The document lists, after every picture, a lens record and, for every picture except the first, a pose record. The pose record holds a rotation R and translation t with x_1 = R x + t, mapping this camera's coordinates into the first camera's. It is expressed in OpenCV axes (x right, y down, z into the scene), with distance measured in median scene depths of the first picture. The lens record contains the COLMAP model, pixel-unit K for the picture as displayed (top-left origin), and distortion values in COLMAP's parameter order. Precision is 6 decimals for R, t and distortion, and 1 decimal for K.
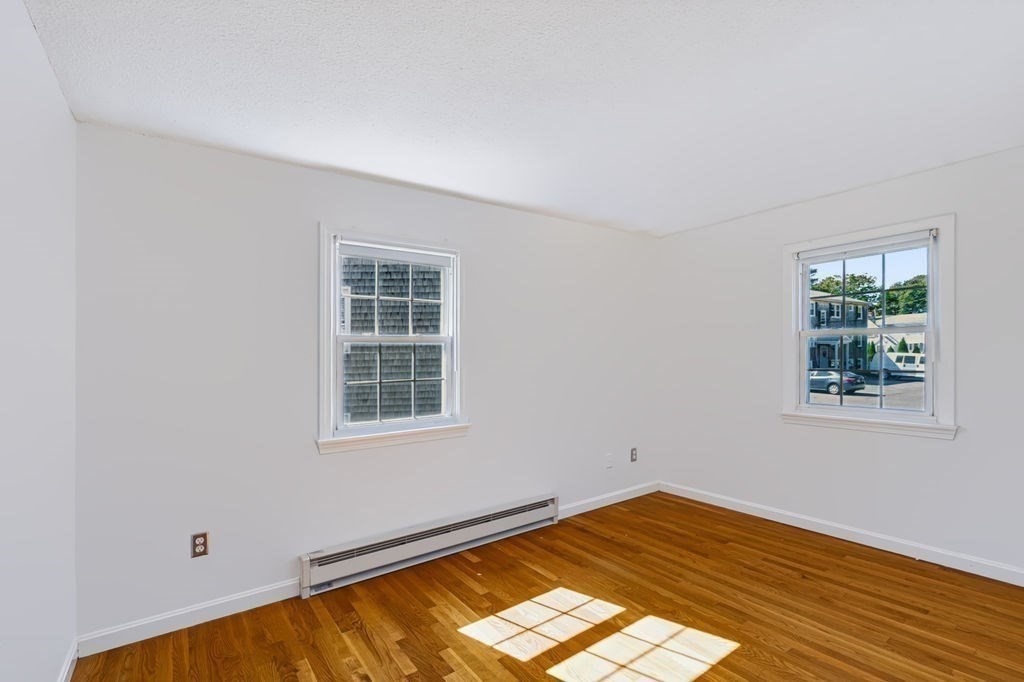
lens RADIAL K [[463.7, 0, 513.3], [0, 463.7, 349.8], [0, 0, 1]] dist [-0.008412, 0.000259]
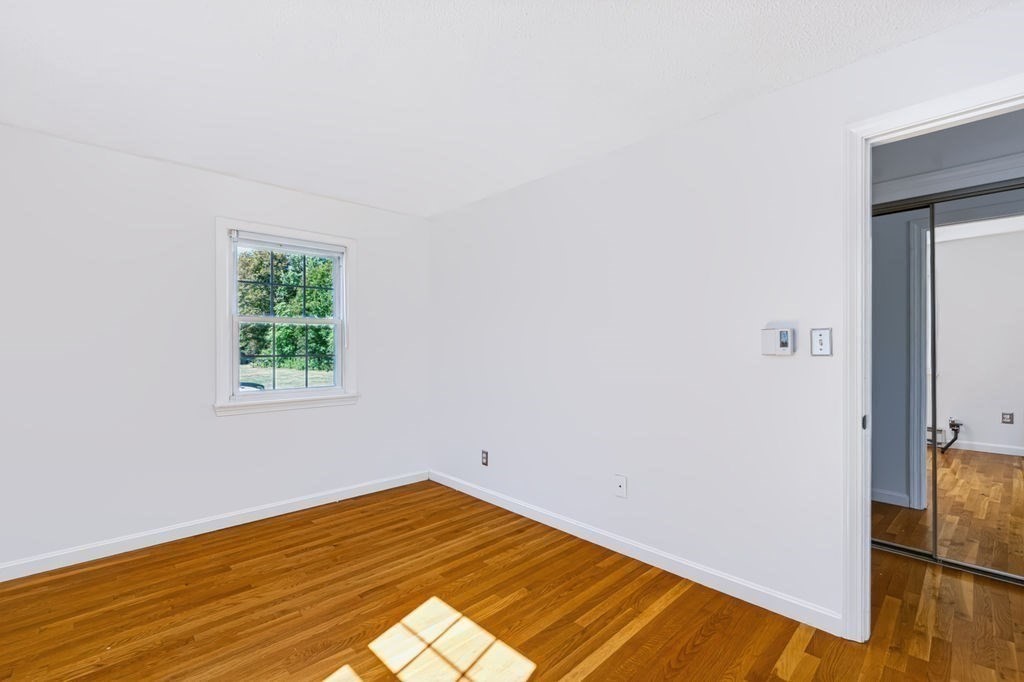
lens RADIAL K [[450.8, 0, 511.5], [0, 450.8, 349.6], [0, 0, 1]] dist [-0.003849, 0.000028]
pose [[-0.131338, 0.013857, 0.991241, -0.446362], [-0.004339, 0.999885, -0.014553, 0.051685], [-0.991328, -0.006212, -0.131263, 0.713496]]
